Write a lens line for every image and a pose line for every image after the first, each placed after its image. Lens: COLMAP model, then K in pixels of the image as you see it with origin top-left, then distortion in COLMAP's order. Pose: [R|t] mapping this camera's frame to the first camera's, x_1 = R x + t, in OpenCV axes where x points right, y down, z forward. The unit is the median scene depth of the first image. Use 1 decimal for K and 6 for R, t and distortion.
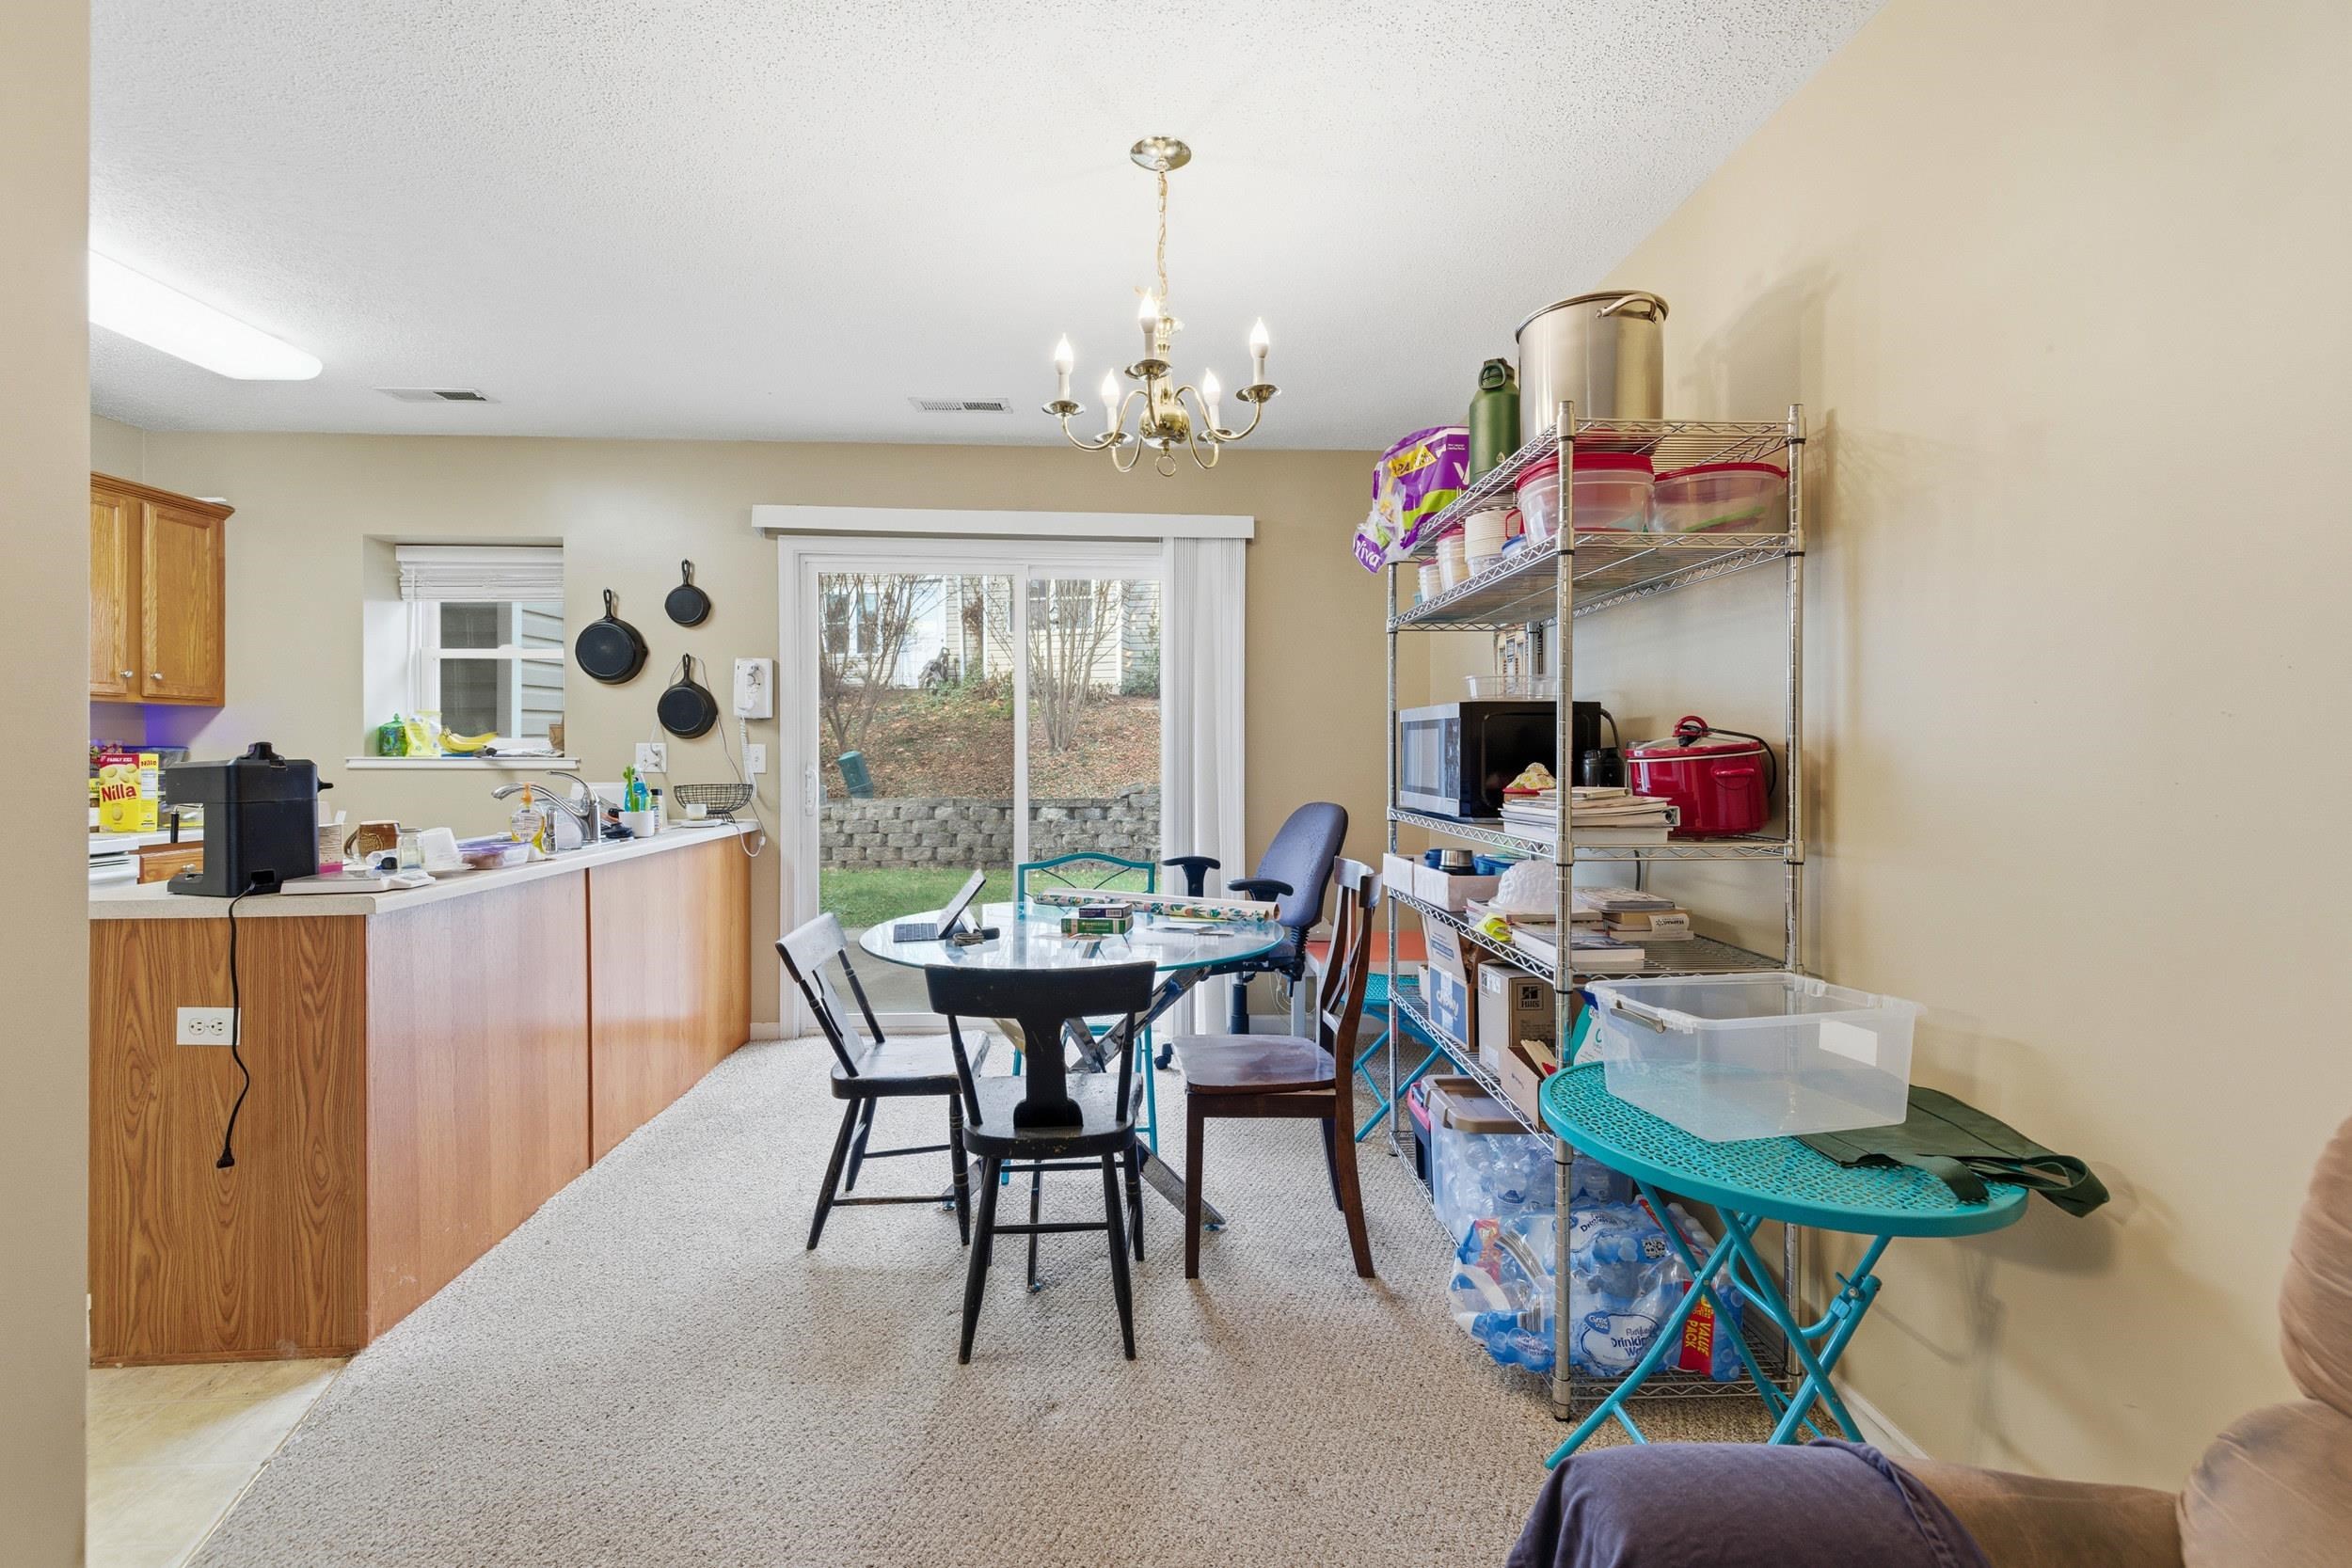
lens RADIAL K [[998.6, 0, 1214.0], [0, 998.6, 751.4], [0, 0, 1]] dist [-0.005275, 0.000286]
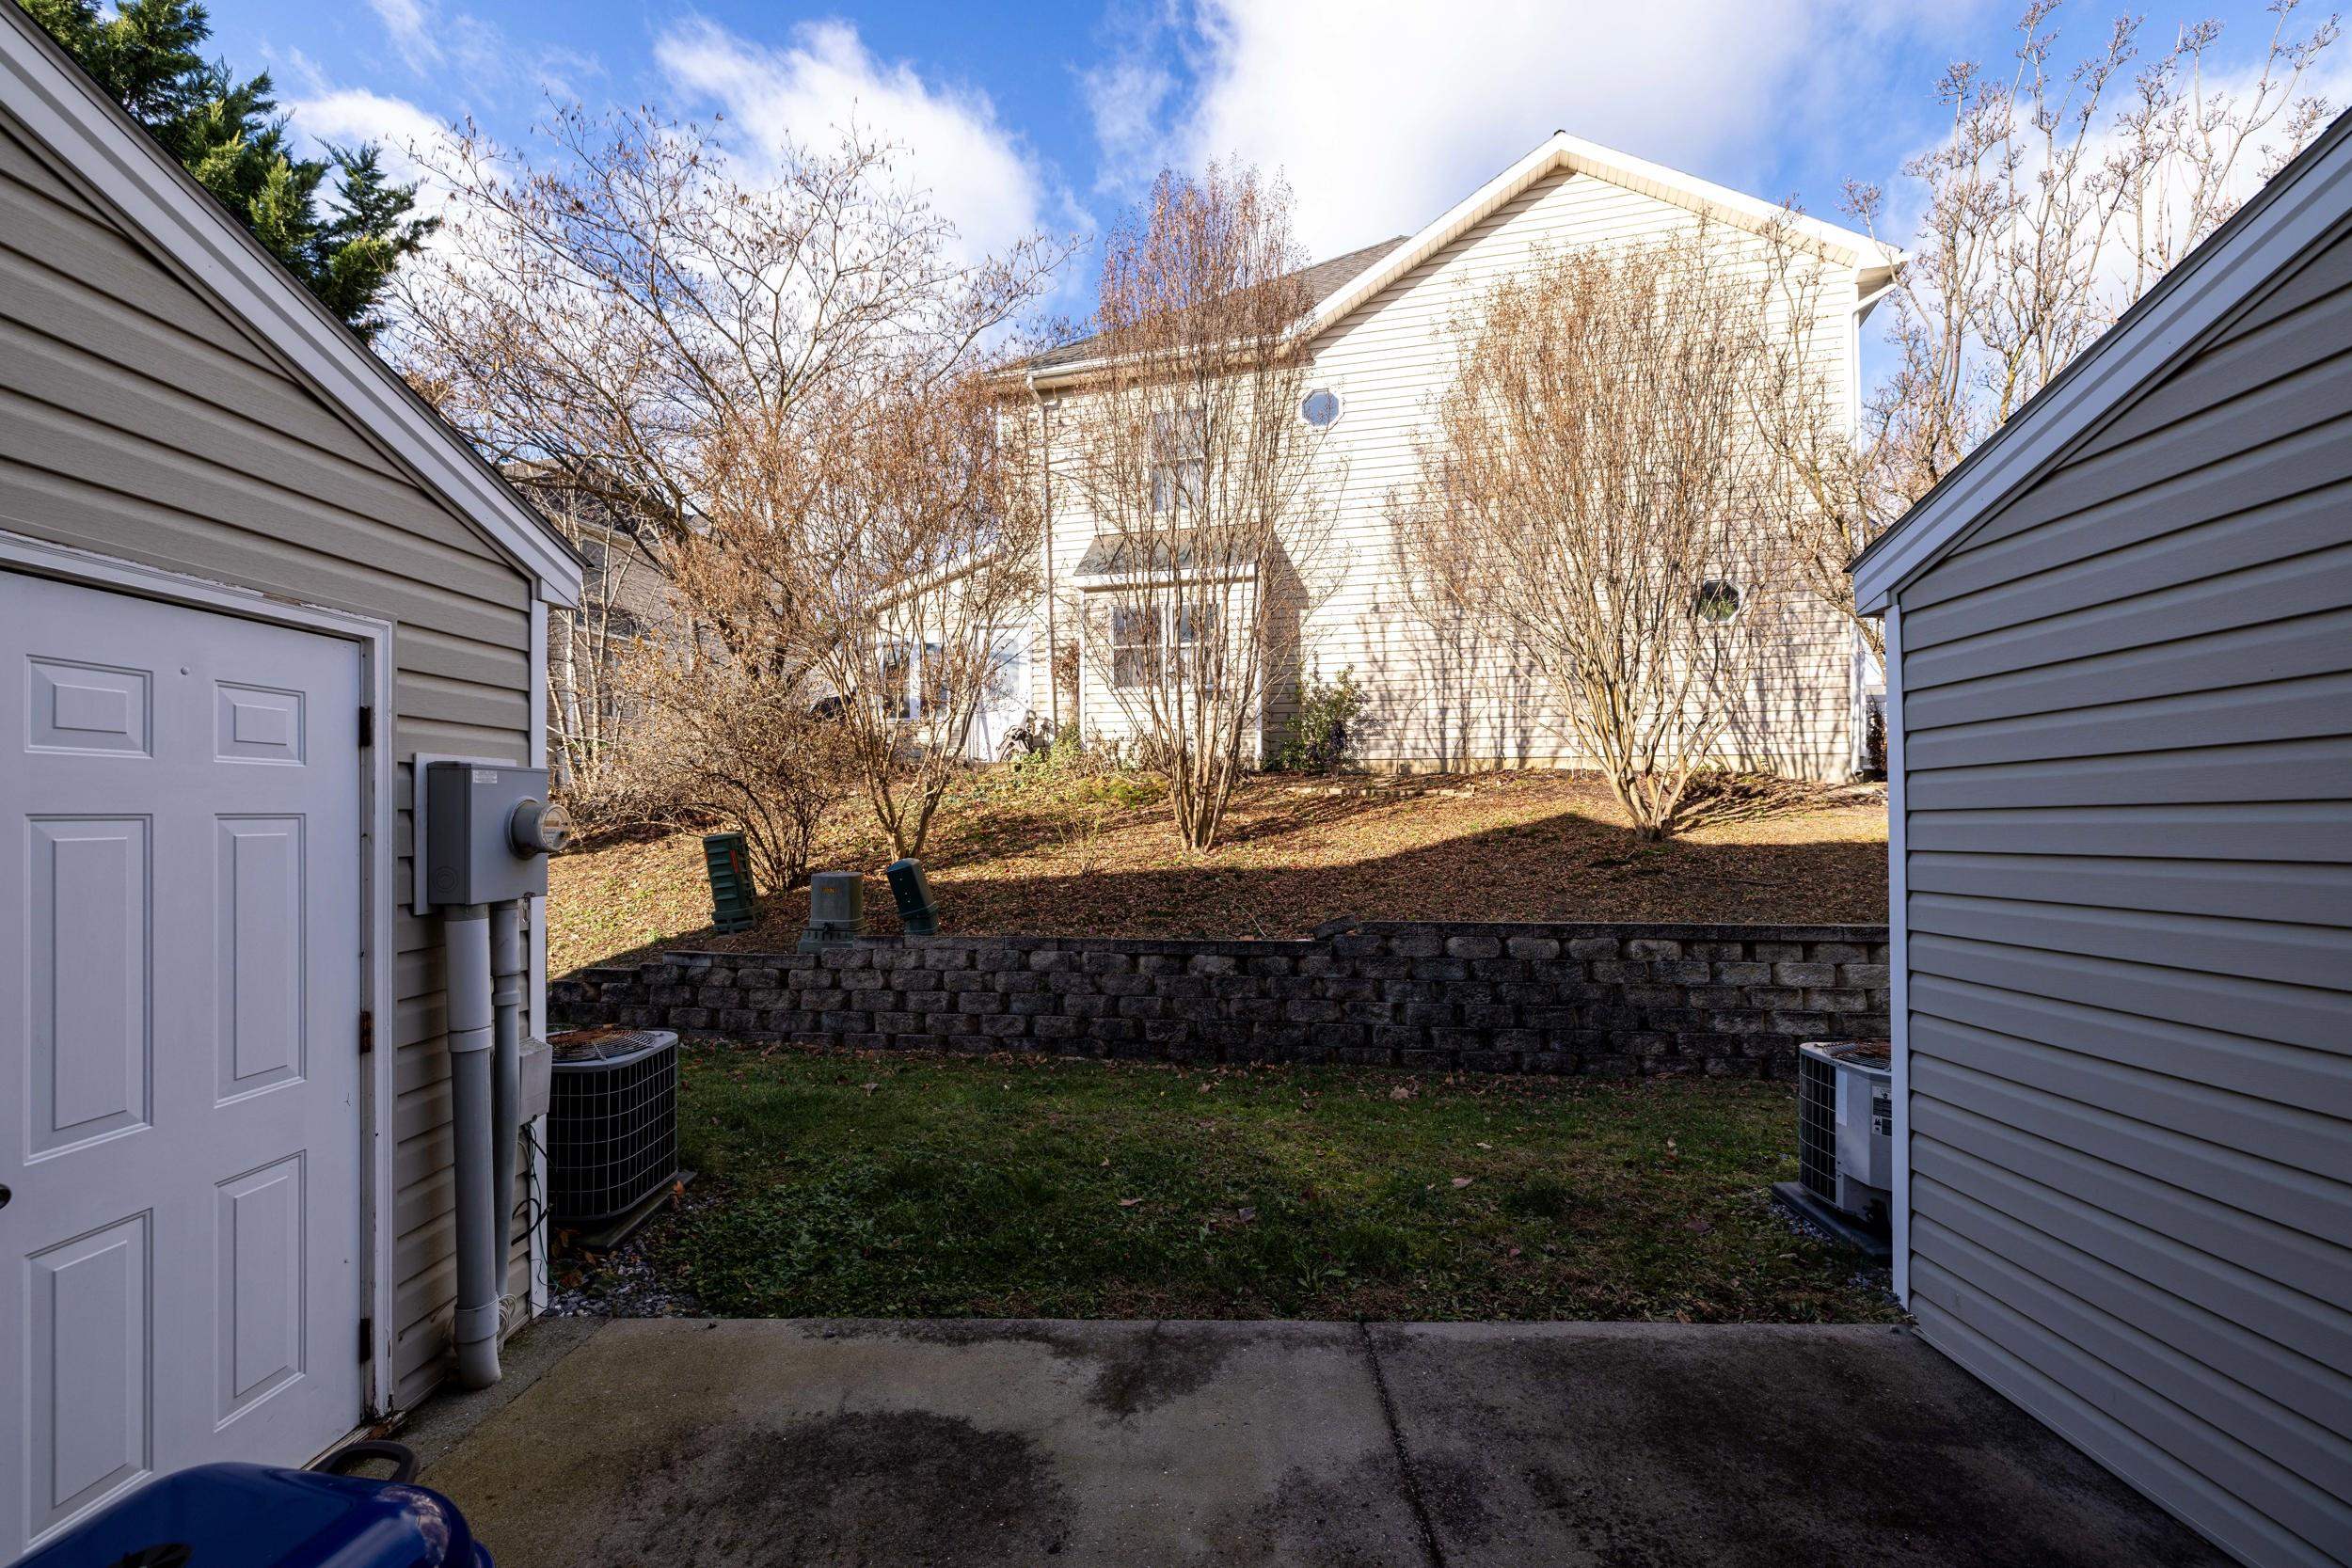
lens RADIAL K [[998.6, 0, 1217.1], [0, 998.6, 788.1], [0, 0, 1]] dist [-0.005275, 0.000286]
pose [[0.998267, 0.001939, -0.058819, -0.322281], [-0.003733, 0.999531, -0.030396, -0.079993], [0.058733, 0.030563, 0.997806, 0.956060]]
